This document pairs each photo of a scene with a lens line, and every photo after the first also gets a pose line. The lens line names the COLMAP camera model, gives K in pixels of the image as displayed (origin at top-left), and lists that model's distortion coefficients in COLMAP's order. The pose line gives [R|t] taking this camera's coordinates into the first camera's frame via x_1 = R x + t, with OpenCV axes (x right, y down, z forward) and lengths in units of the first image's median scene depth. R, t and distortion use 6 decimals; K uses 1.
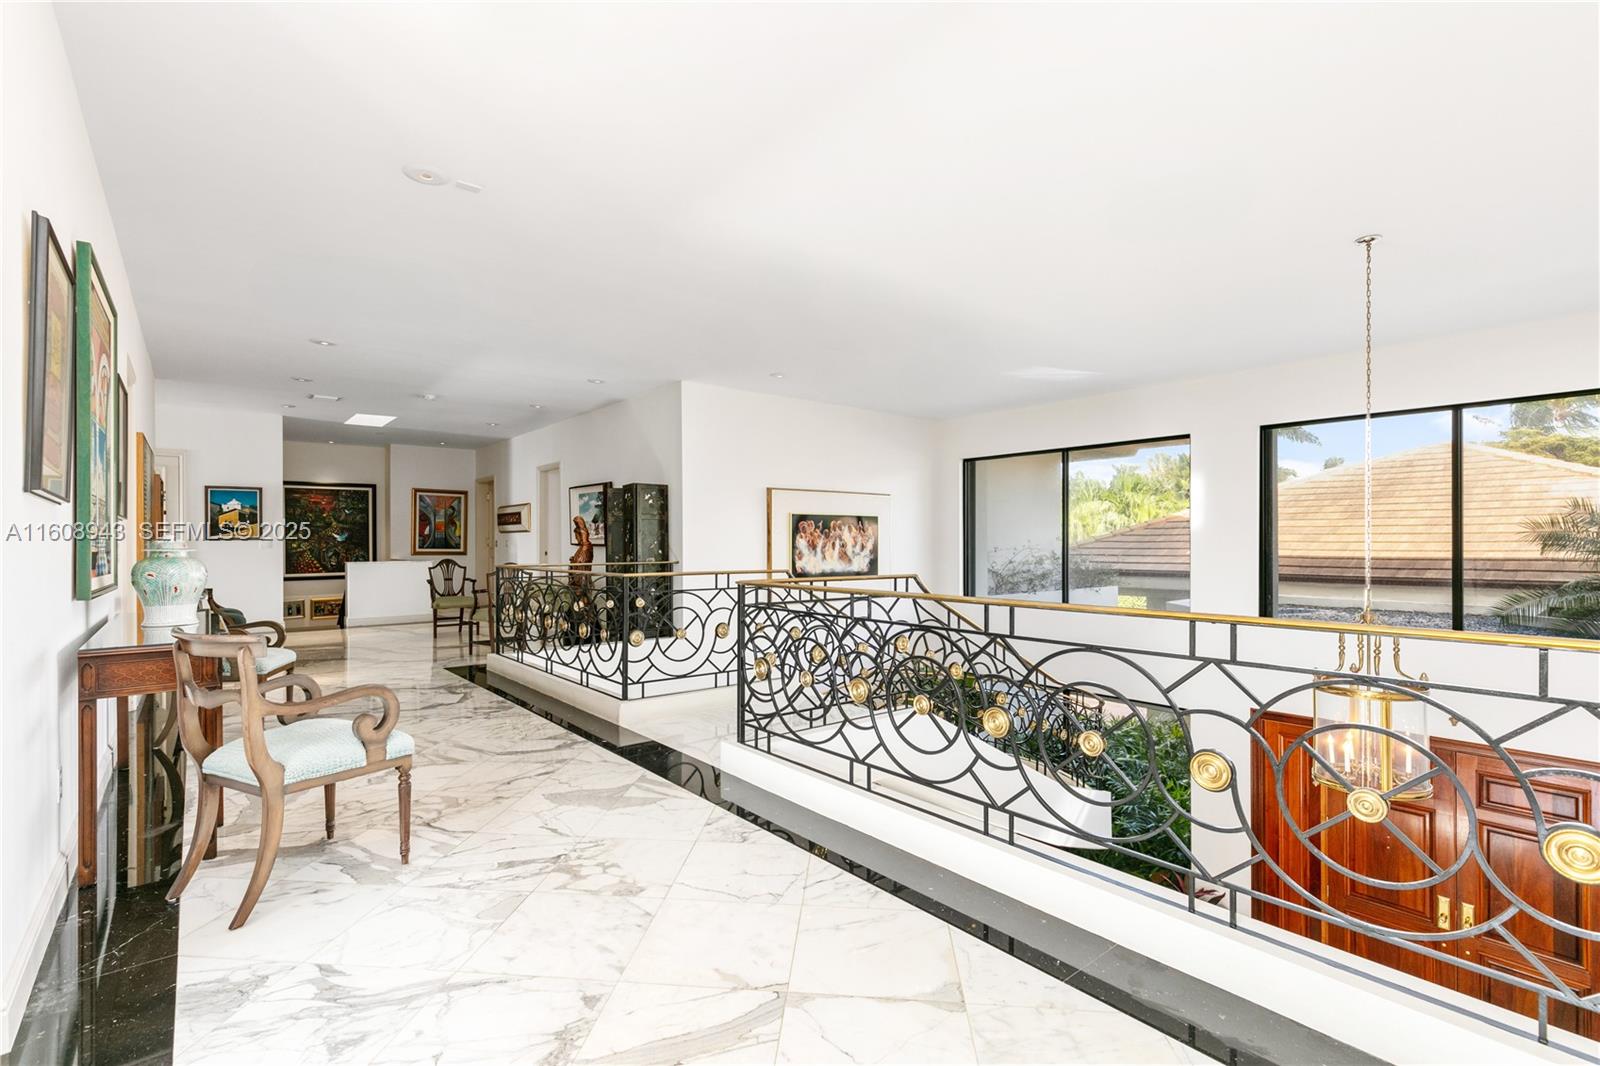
lens RADIAL K [[741.9, 0, 795.7], [0, 741.9, 542.0], [0, 0, 1]] dist [0.005258, -0.001356]
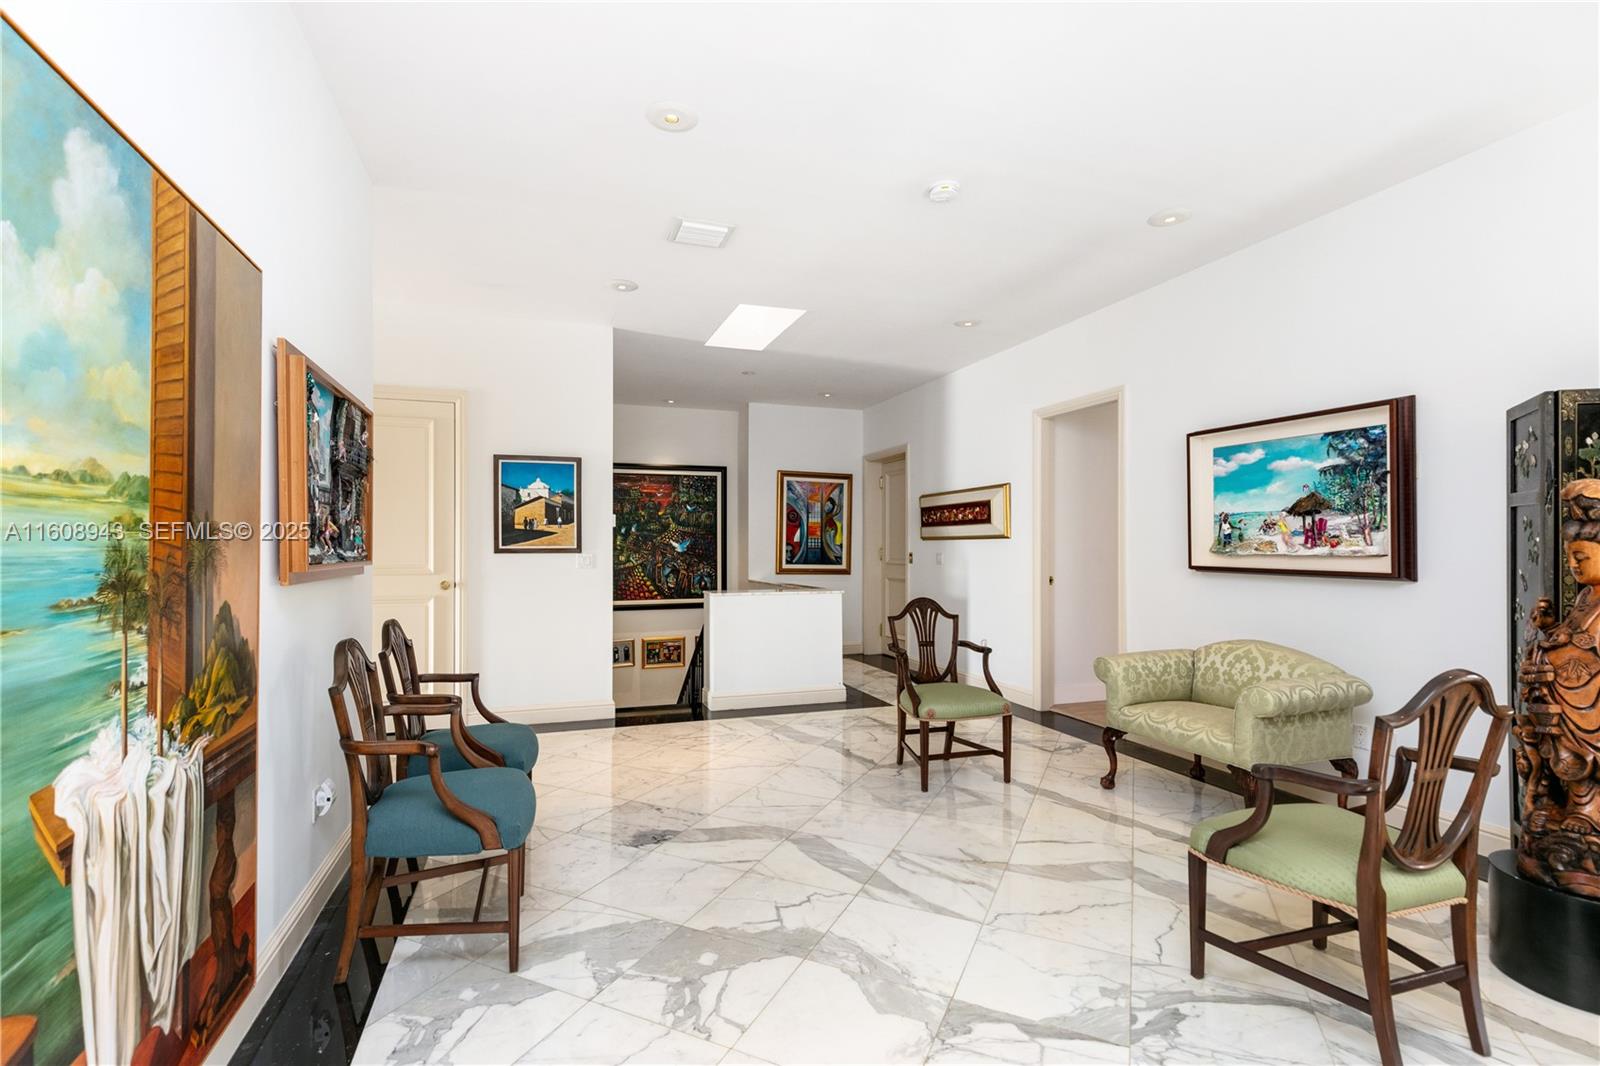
lens RADIAL K [[741.9, 0, 794.5], [0, 741.9, 548.3], [0, 0, 1]] dist [0.005258, -0.001356]
pose [[0.940851, 0.004770, -0.338787, -0.385632], [-0.004559, 0.999989, 0.001418, -0.007781], [0.338790, 0.000210, 0.940862, 0.540798]]
